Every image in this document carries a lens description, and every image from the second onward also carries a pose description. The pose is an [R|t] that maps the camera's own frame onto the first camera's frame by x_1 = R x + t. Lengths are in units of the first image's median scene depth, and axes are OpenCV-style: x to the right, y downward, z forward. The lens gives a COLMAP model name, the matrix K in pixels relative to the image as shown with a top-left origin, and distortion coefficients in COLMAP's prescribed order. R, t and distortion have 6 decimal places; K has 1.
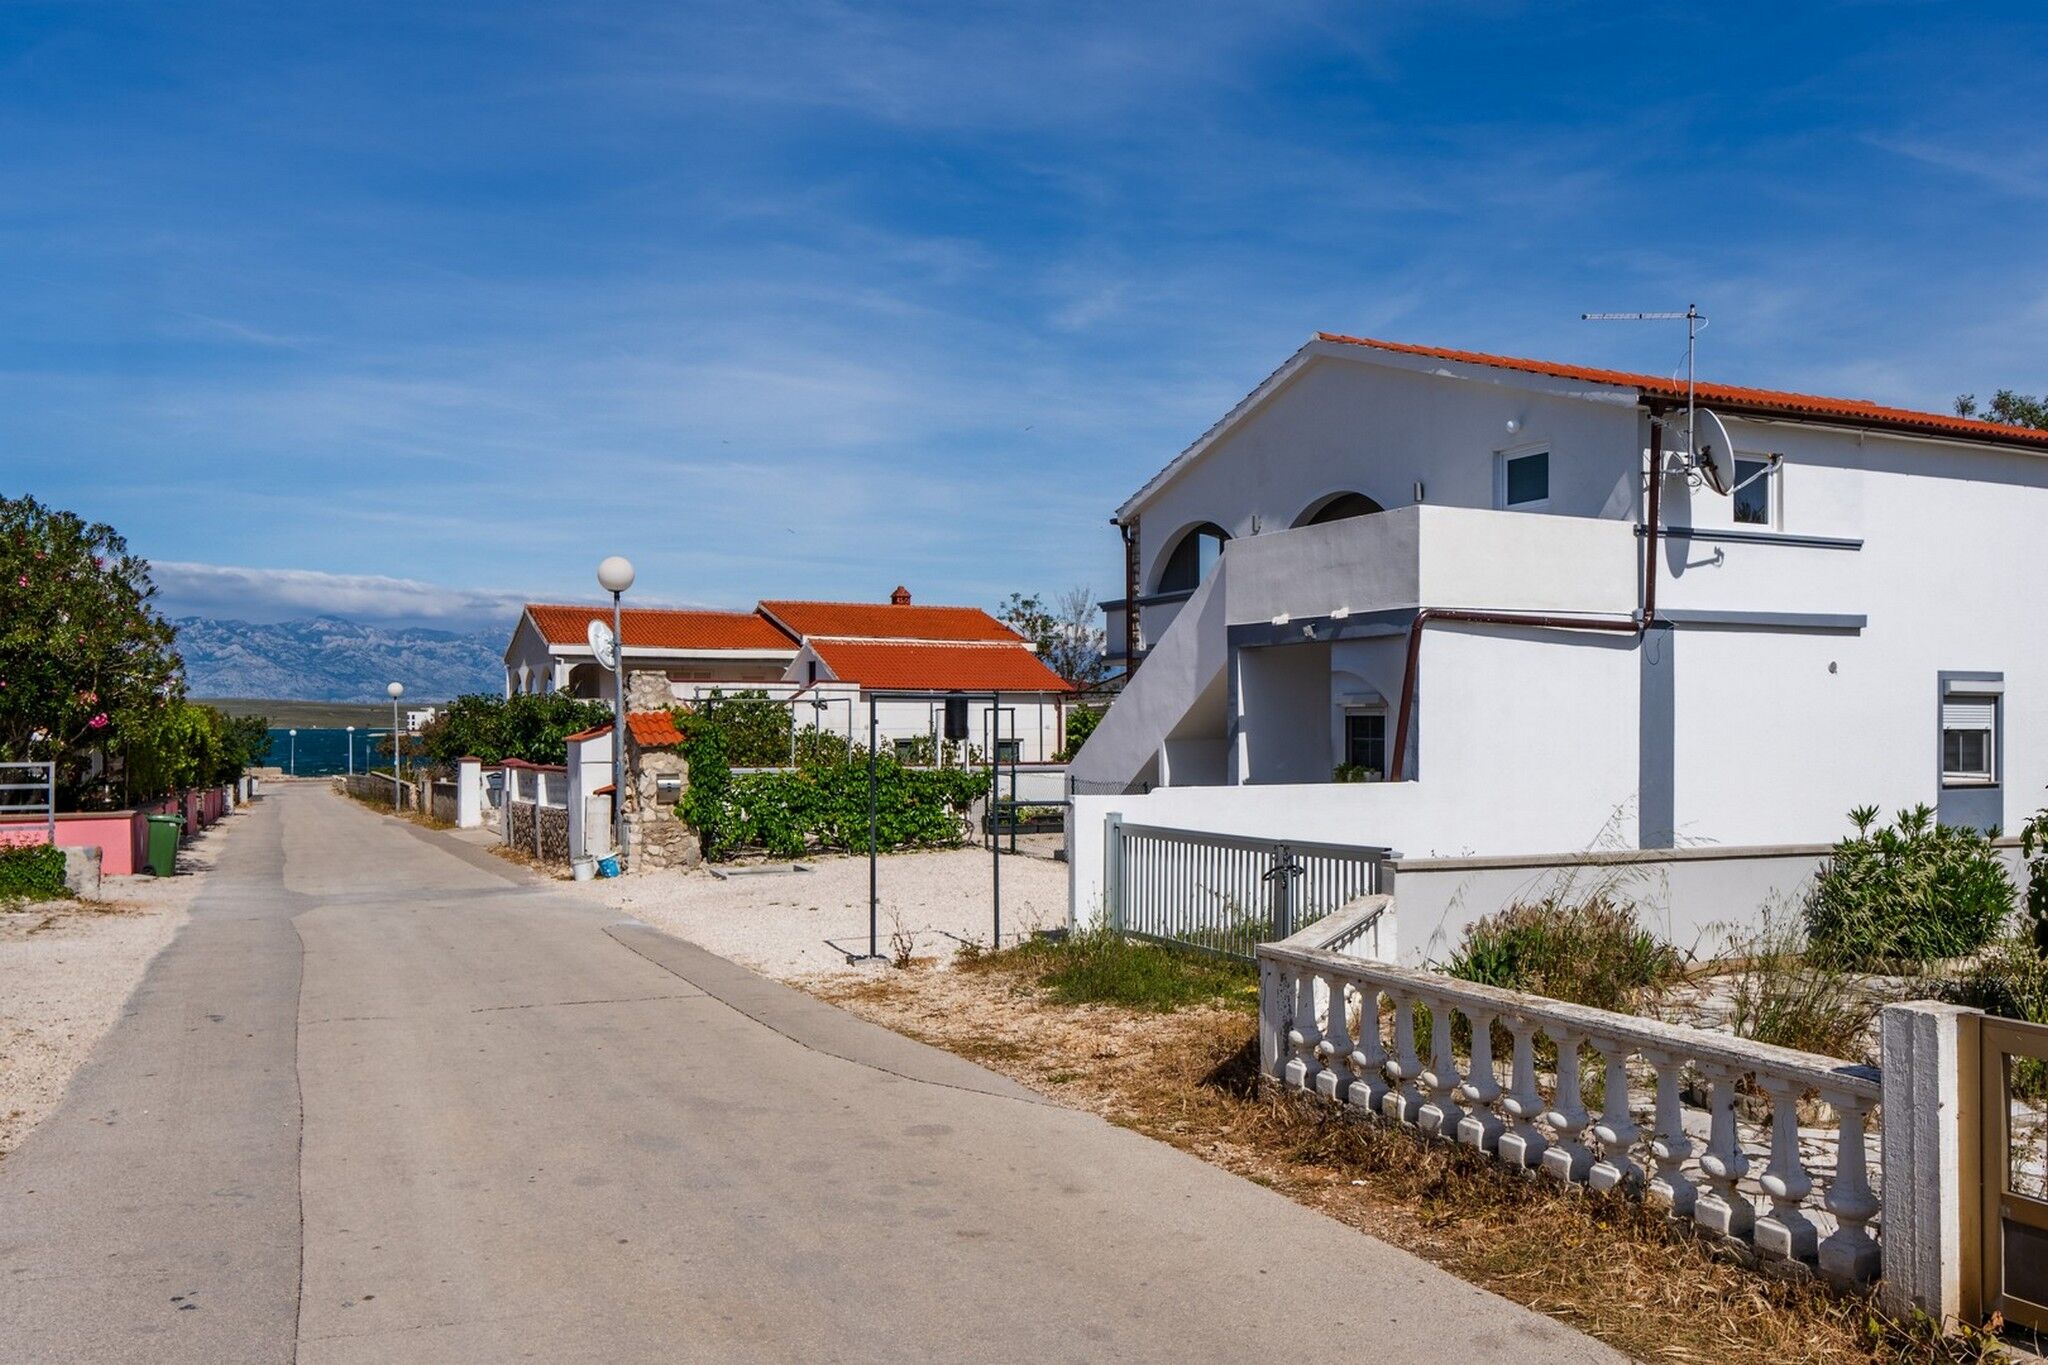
lens RADIAL K [[1437.7, 0, 1020.9], [0, 1437.7, 692.8], [0, 0, 1]] dist [0.001291, -0.001174]
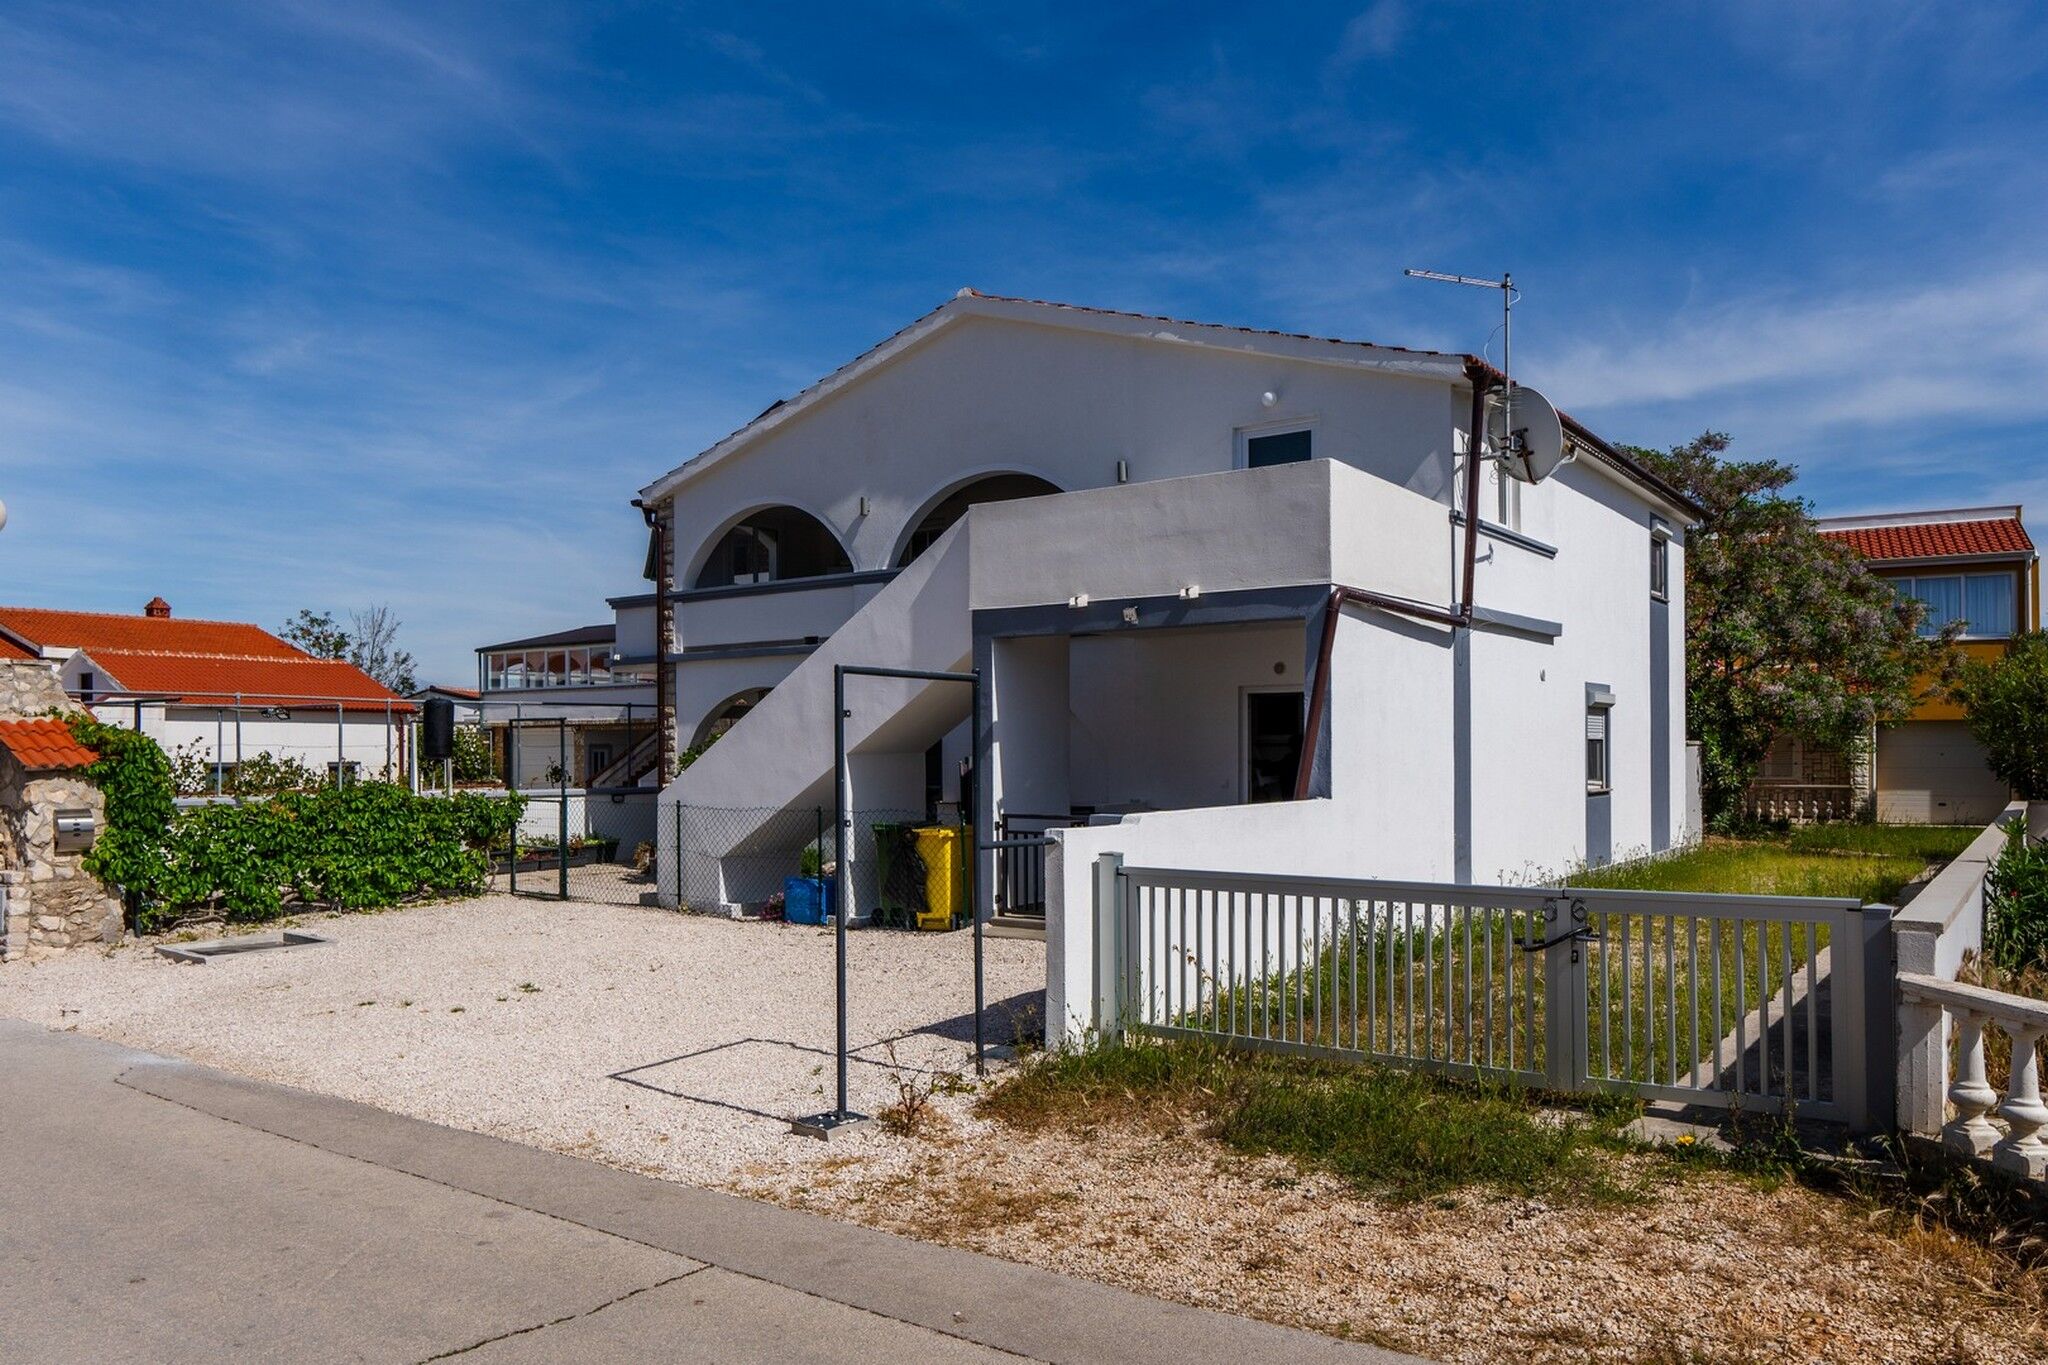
lens RADIAL K [[1415.0, 0, 1023.6], [0, 1415.0, 712.5], [0, 0, 1]] dist [0.002753, 0.000160]
pose [[0.903666, 0.007074, 0.428179, -0.128246], [-0.006443, 0.999975, -0.002923, 0.009683], [-0.428189, -0.000117, 0.903689, 0.204398]]
